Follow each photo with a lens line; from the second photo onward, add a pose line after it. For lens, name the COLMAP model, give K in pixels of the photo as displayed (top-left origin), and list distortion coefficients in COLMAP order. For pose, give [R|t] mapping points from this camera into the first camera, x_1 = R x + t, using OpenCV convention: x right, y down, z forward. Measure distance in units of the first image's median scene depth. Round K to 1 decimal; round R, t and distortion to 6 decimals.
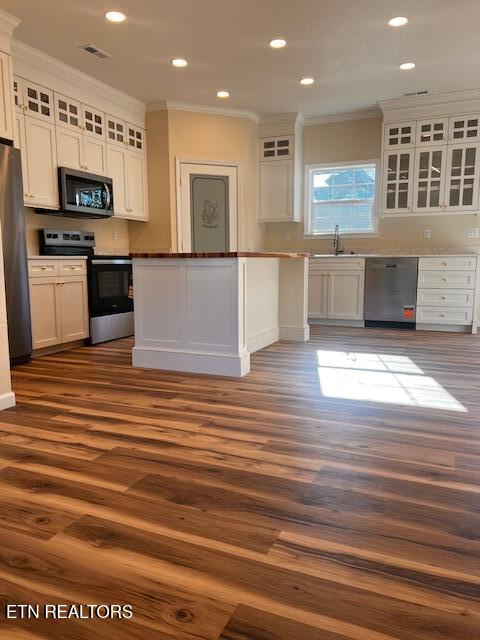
lens RADIAL K [[485.7, 0, 238.2], [0, 485.7, 322.0], [0, 0, 1]] dist [0.024806, -0.040617]
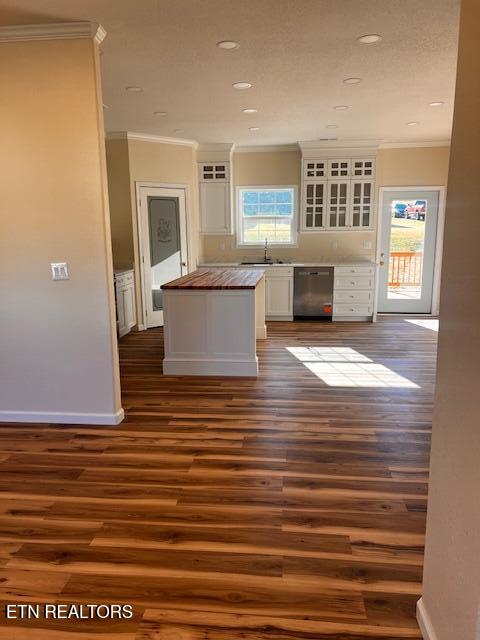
lens RADIAL K [[485.7, 0, 238.2], [0, 485.7, 322.0], [0, 0, 1]] dist [0.024806, -0.040617]
pose [[0.950213, -0.064806, 0.304788, -0.280860], [0.046963, 0.996745, 0.065523, -0.080886], [-0.308043, -0.047947, 0.950164, -0.169224]]
